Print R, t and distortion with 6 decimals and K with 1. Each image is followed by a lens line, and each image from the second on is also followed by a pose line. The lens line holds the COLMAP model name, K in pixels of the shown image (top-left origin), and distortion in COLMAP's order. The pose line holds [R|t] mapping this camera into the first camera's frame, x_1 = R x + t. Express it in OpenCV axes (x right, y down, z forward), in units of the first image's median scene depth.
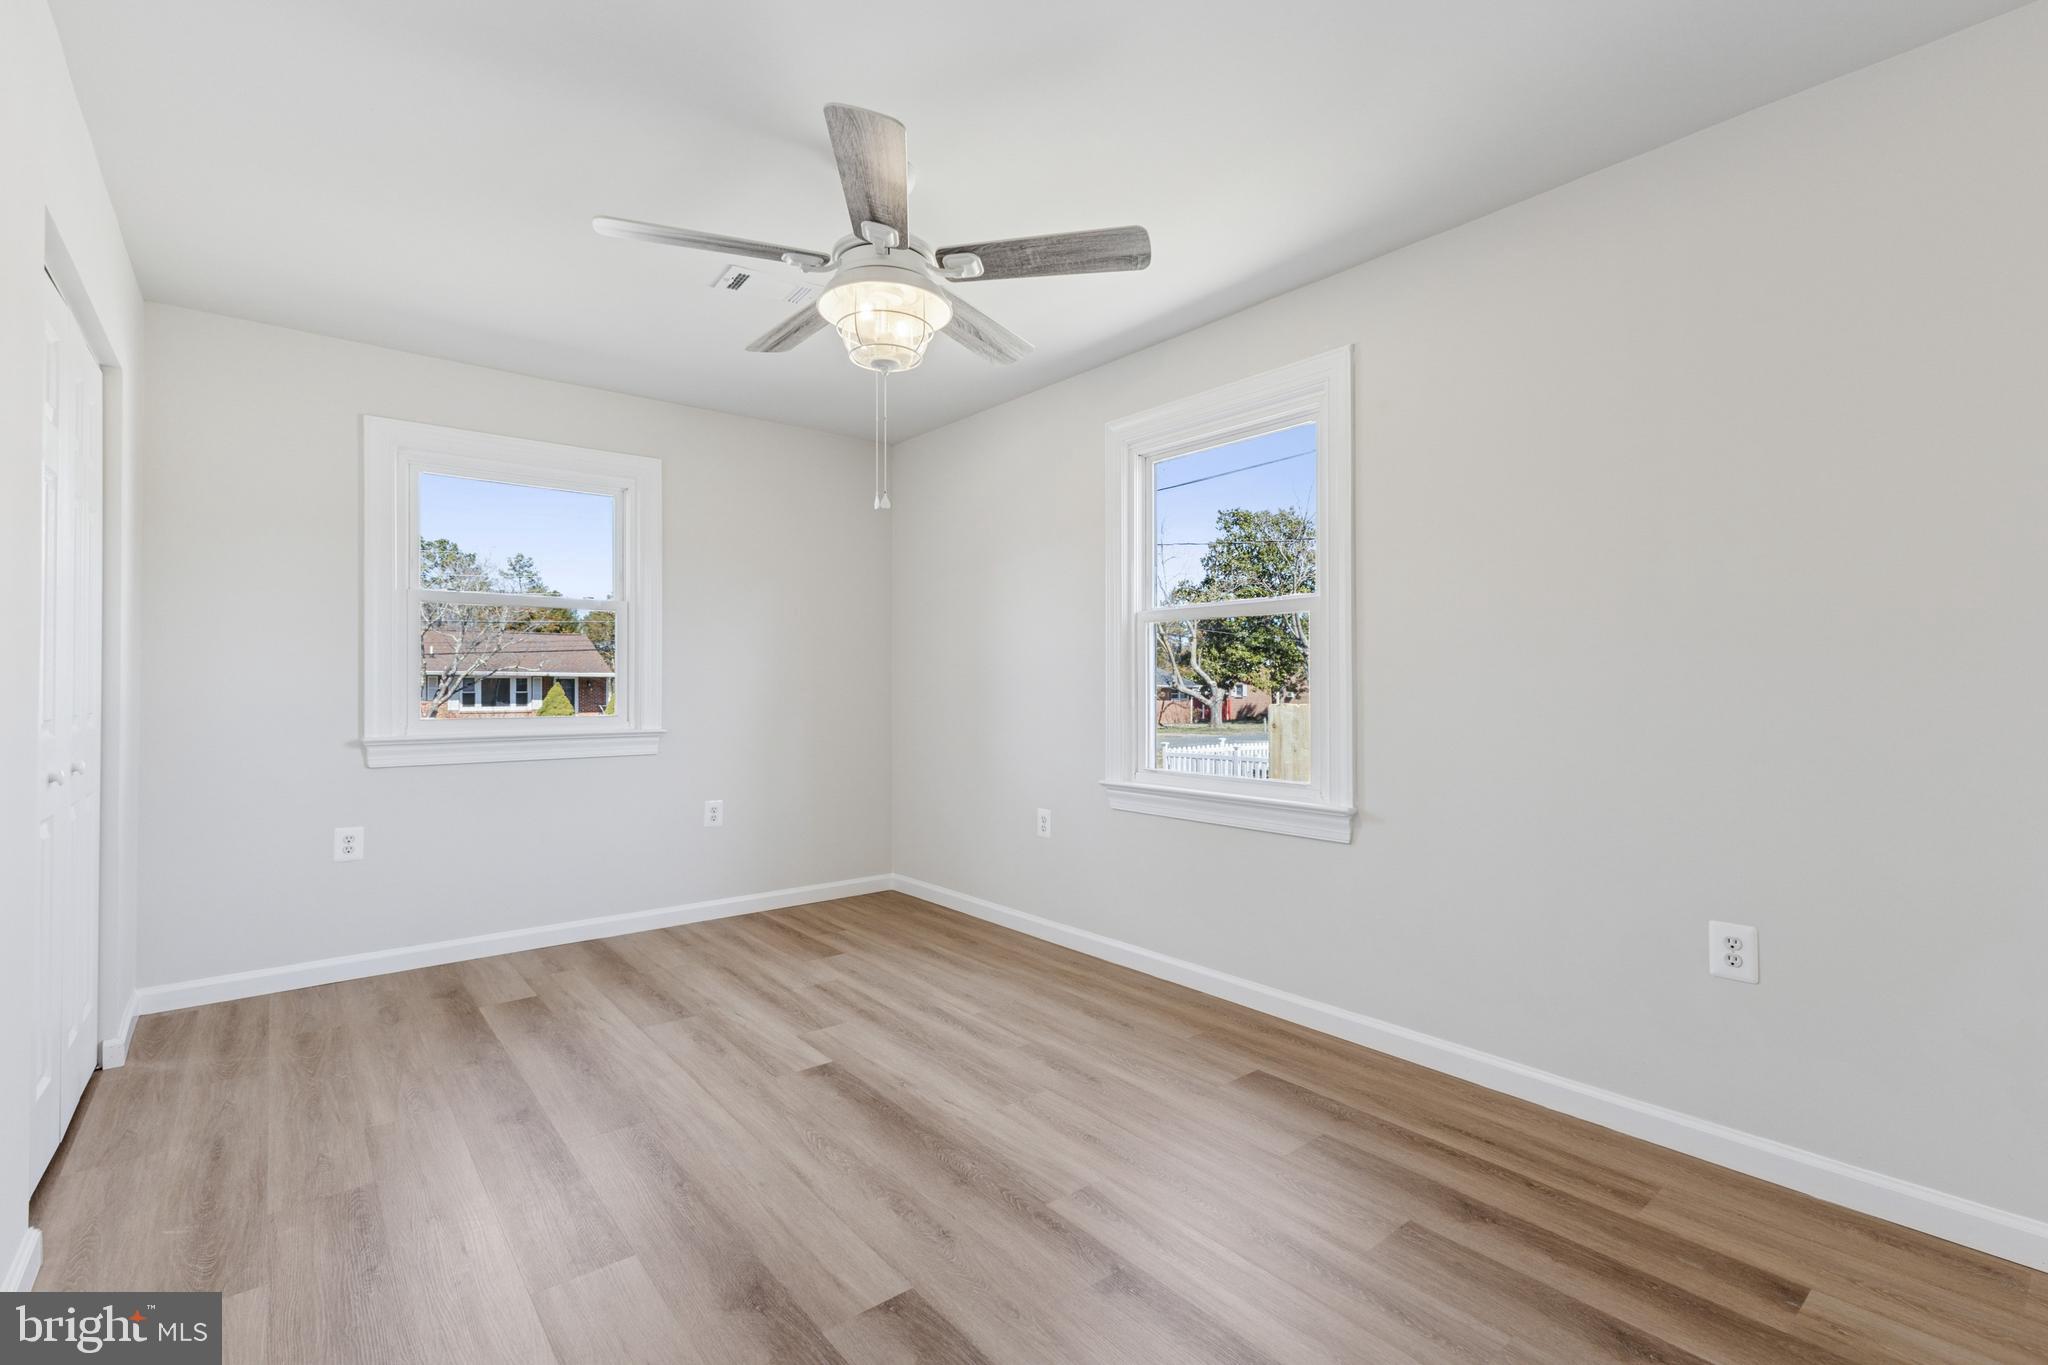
lens RADIAL K [[844.1, 0, 1016.2], [0, 844.1, 689.5], [0, 0, 1]] dist [-0.000913, -0.000030]
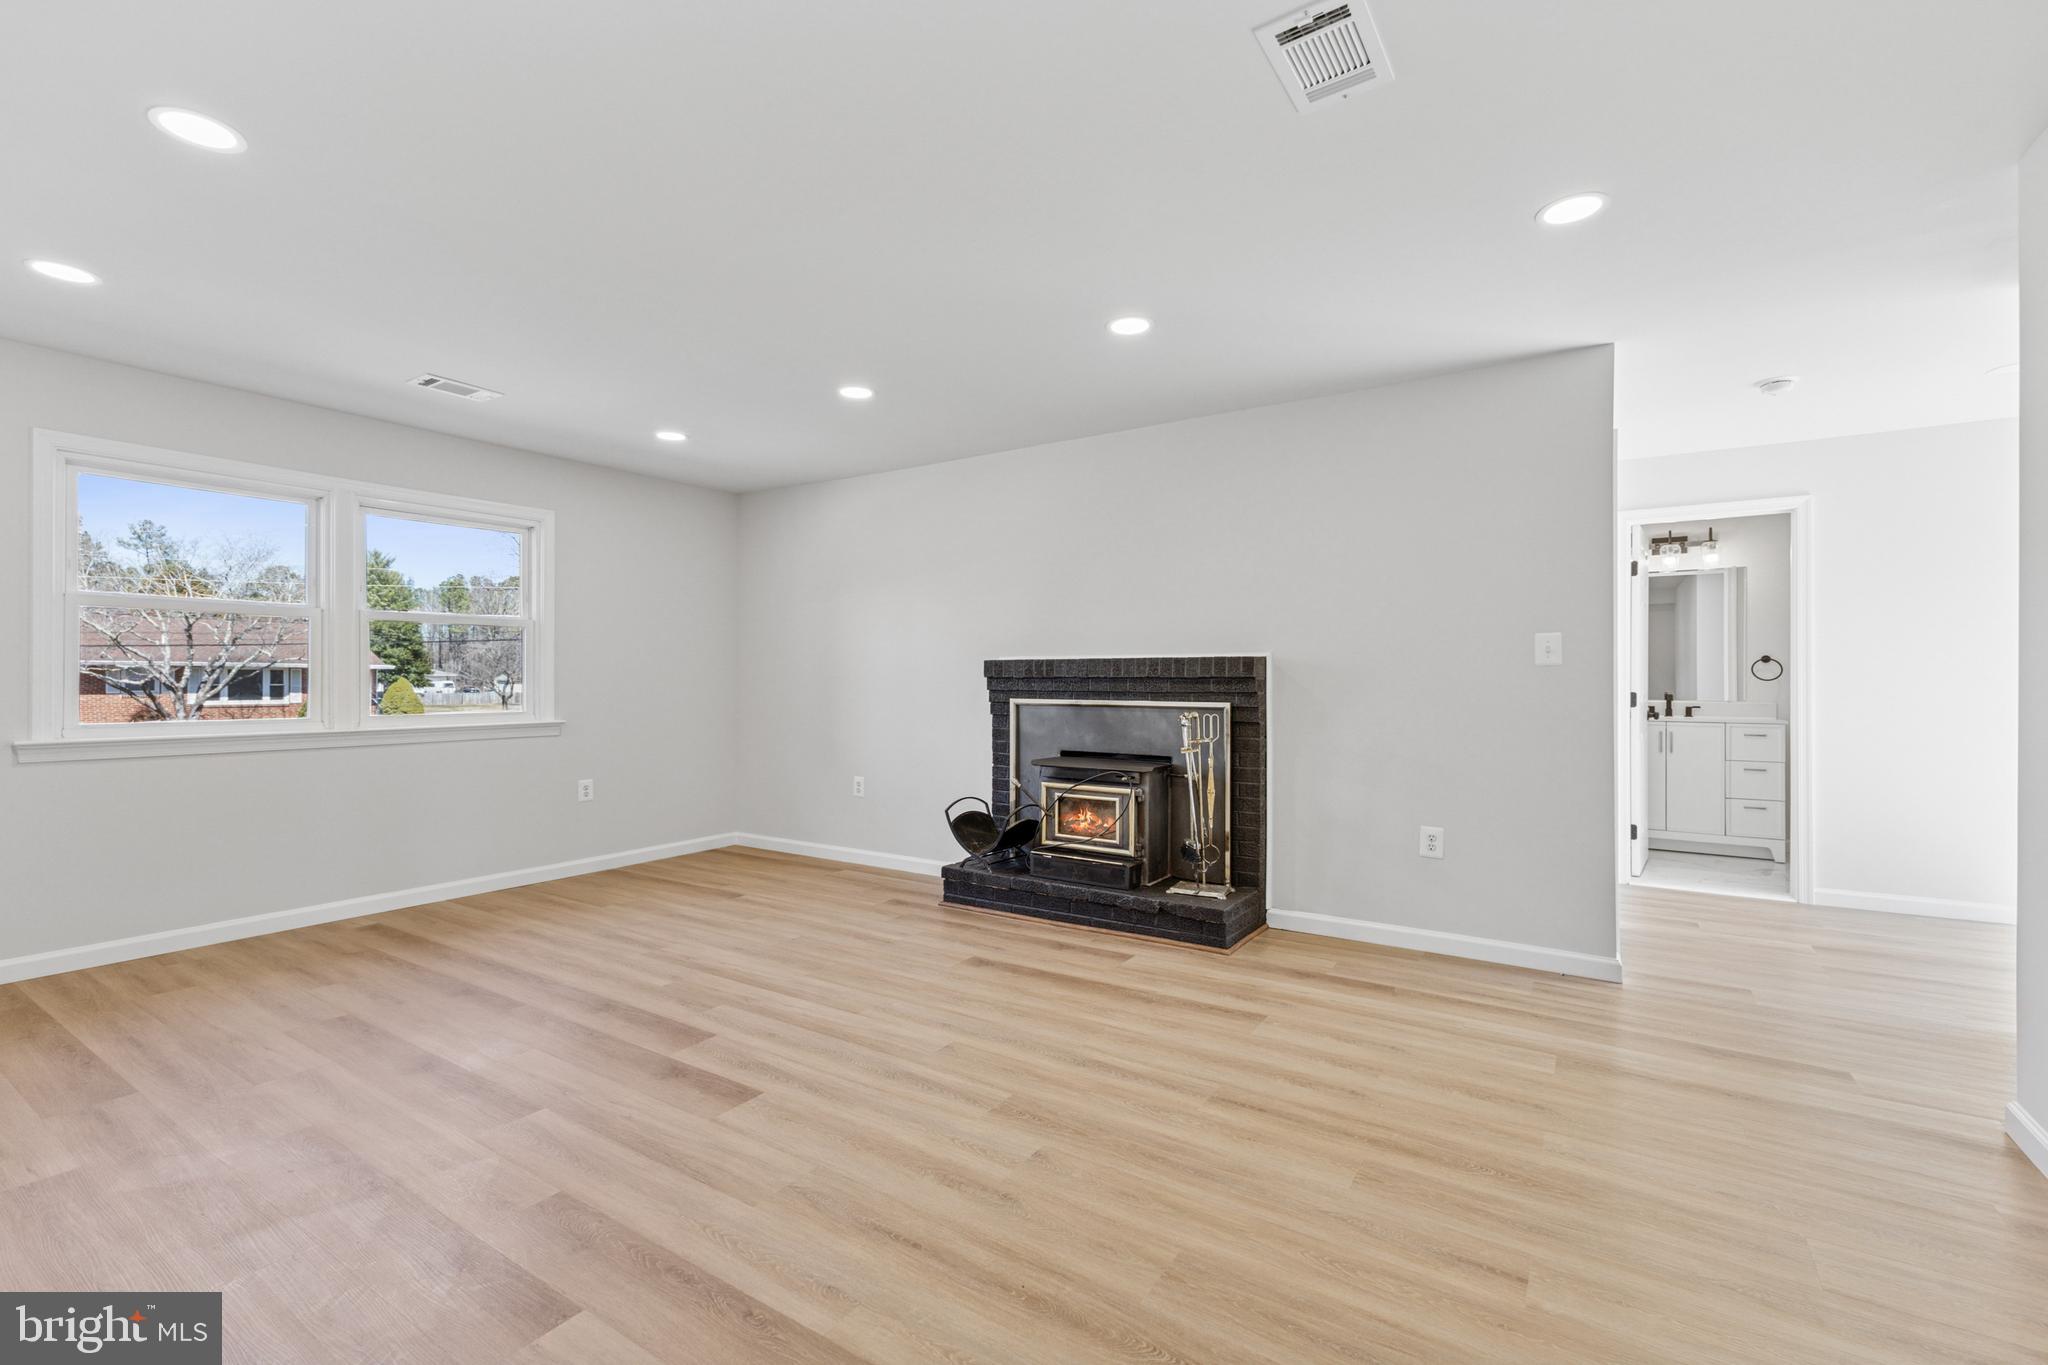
lens RADIAL K [[875.5, 0, 1027.6], [0, 875.5, 674.0], [0, 0, 1]] dist [0.017326, 0.000042]
pose [[0.884096, 0.013357, 0.467114, -0.304687], [-0.009393, 0.999897, -0.010813, -0.006343], [-0.467211, 0.005172, 0.884131, -0.290616]]
